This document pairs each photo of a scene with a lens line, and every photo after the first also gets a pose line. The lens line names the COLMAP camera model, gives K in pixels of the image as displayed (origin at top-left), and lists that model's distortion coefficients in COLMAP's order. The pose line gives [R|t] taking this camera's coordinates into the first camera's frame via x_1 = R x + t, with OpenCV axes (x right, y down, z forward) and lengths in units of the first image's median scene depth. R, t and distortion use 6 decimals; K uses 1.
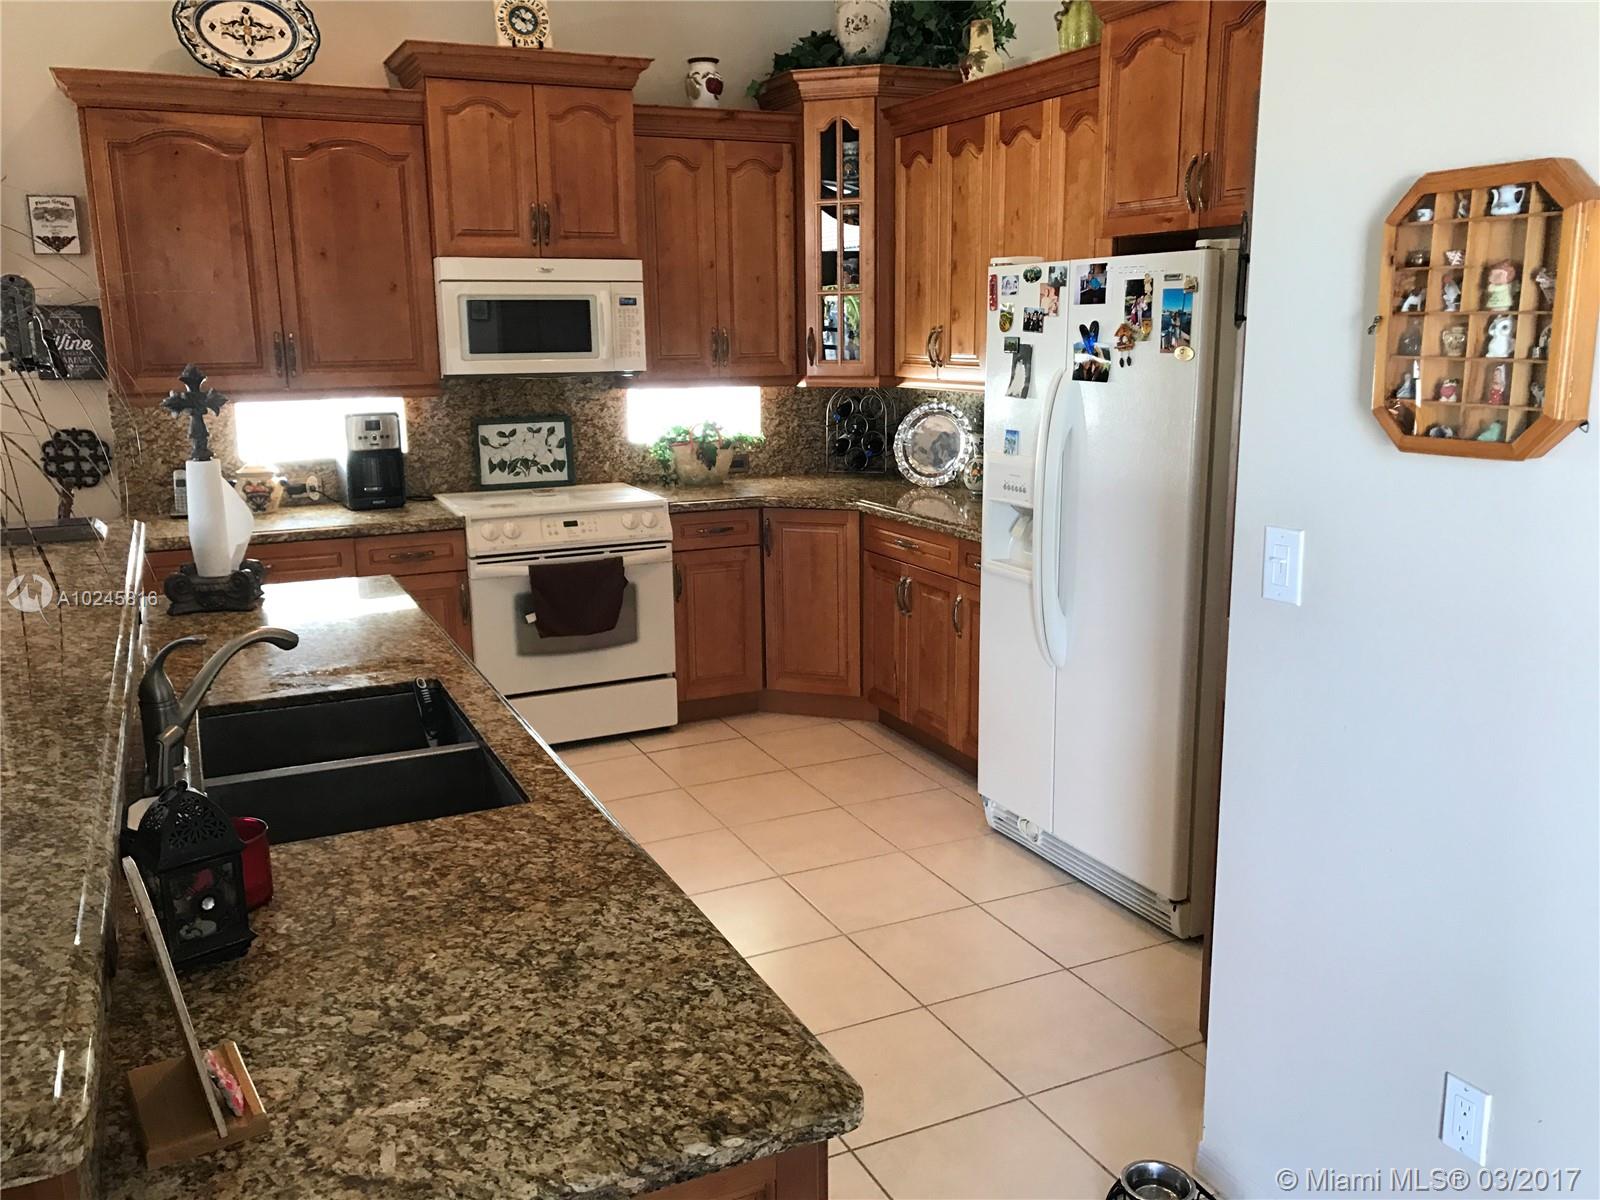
lens RADIAL K [[1307.7, 0, 800.4], [0, 1307.7, 625.5], [0, 0, 1]] dist [-0.004464, -0.012798]
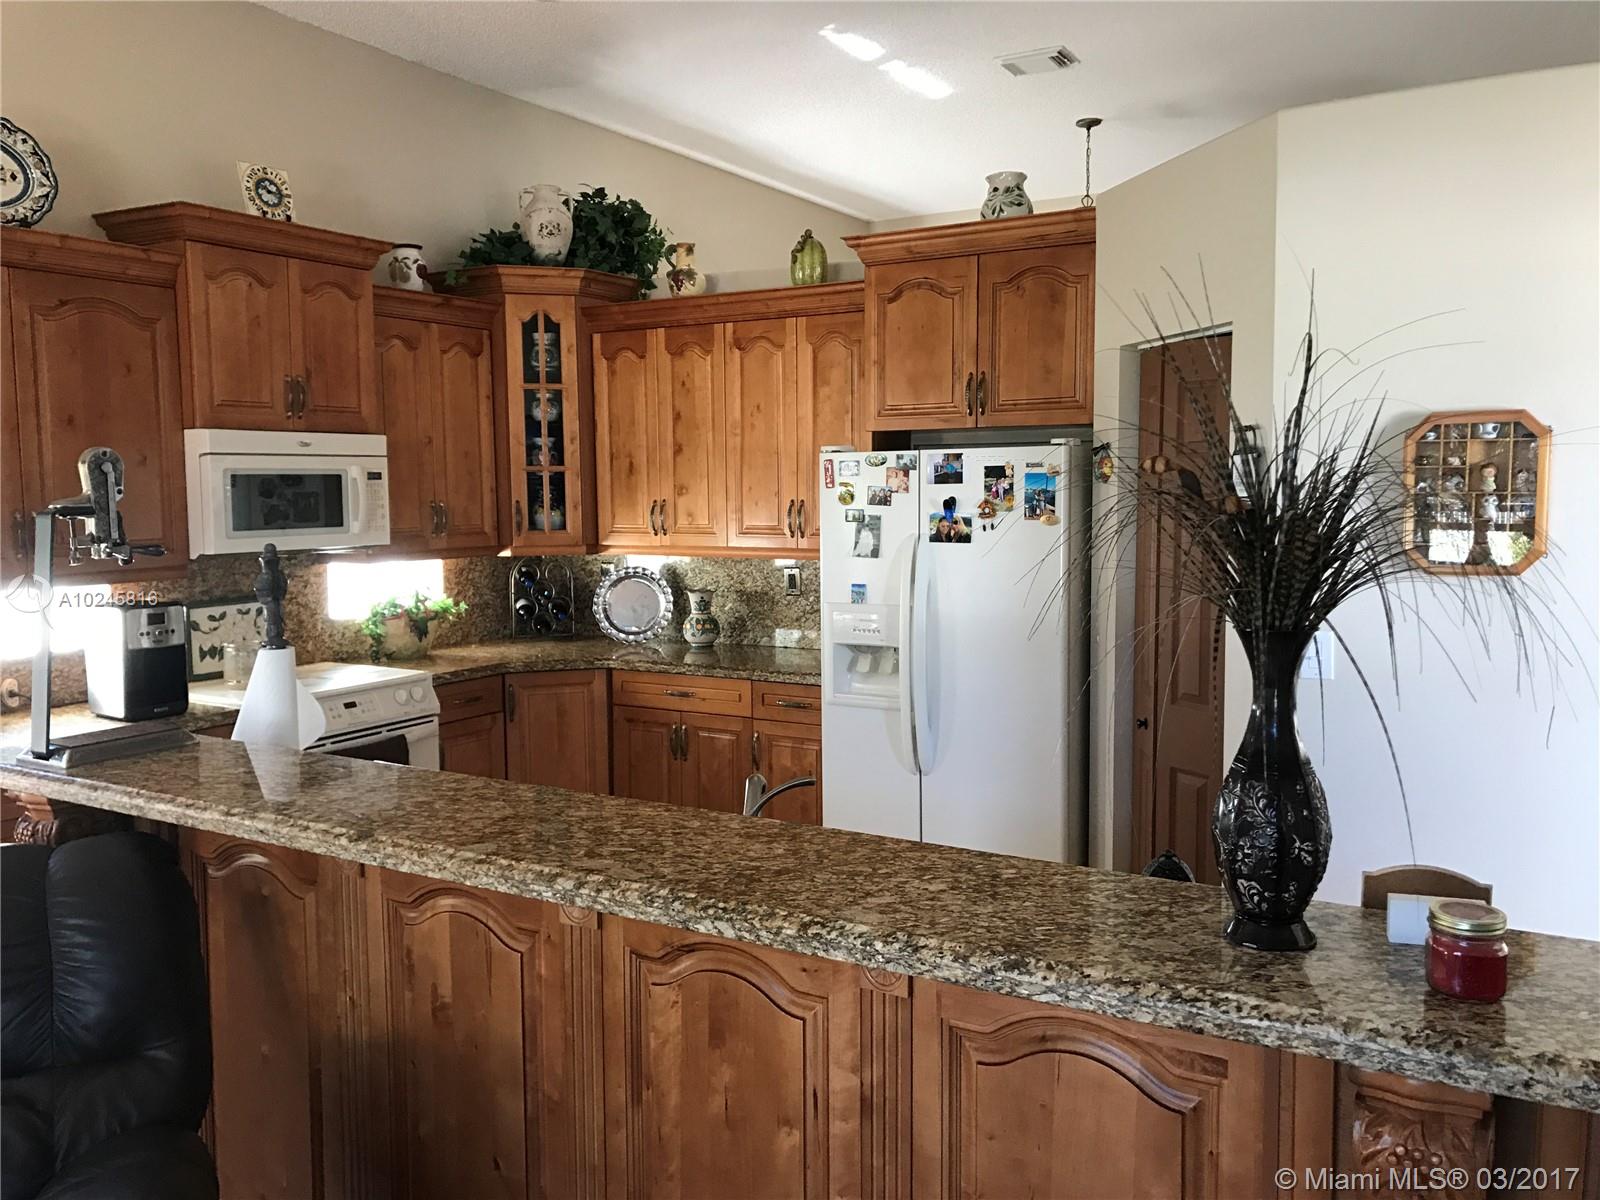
lens RADIAL K [[1299.8, 0, 800.0], [0, 1299.8, 600.0], [0, 0, 1]] dist [0.087058, -0.142084]
pose [[0.830793, -0.048702, 0.554446, -0.433460], [0.127389, 0.986360, -0.104242, -0.012447], [-0.541807, 0.157234, 0.825665, 0.026023]]
